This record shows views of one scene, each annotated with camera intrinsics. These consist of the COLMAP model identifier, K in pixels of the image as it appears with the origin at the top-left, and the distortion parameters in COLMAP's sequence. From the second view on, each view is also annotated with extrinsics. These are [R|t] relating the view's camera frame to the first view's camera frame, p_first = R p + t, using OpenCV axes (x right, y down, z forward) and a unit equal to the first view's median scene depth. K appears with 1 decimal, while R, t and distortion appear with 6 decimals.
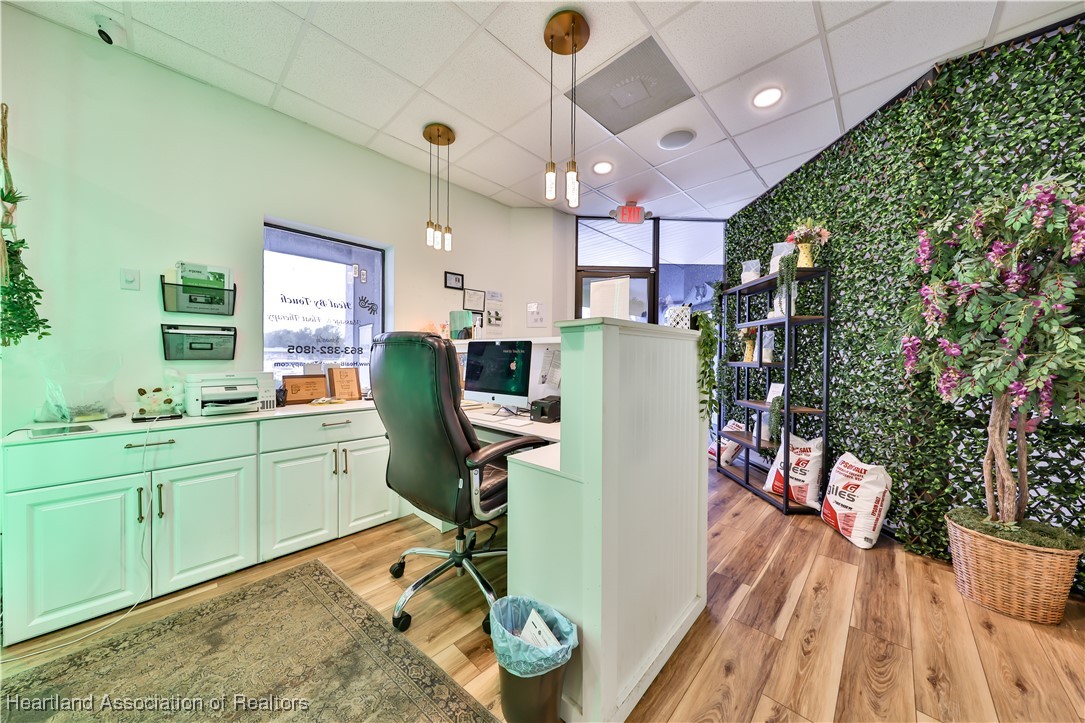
lens RADIAL K [[362.8, 0, 540.3], [0, 362.8, 359.6], [0, 0, 1]] dist [0.002263, -0.000375]
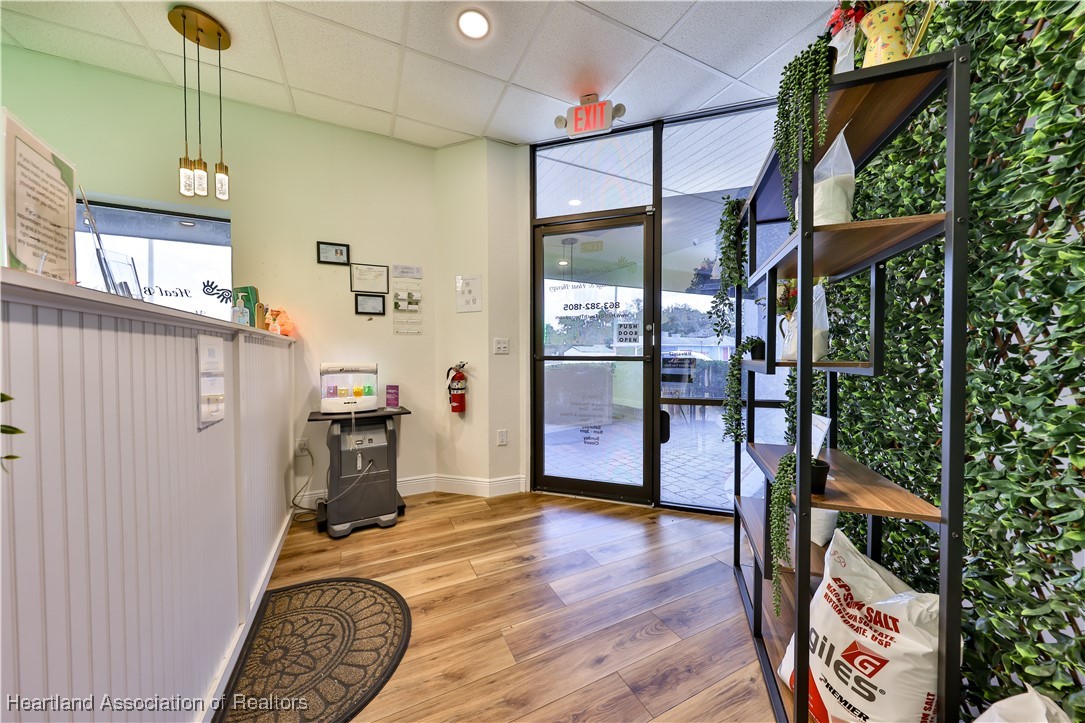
lens RADIAL K [[362.8, 0, 539.7], [0, 362.8, 360.4], [0, 0, 1]] dist [0.002263, -0.000375]
pose [[0.939591, -0.005213, -0.342261, 0.386970], [0.008872, 0.999919, 0.009126, 0.000351], [0.342185, -0.011611, 0.939561, 0.405662]]
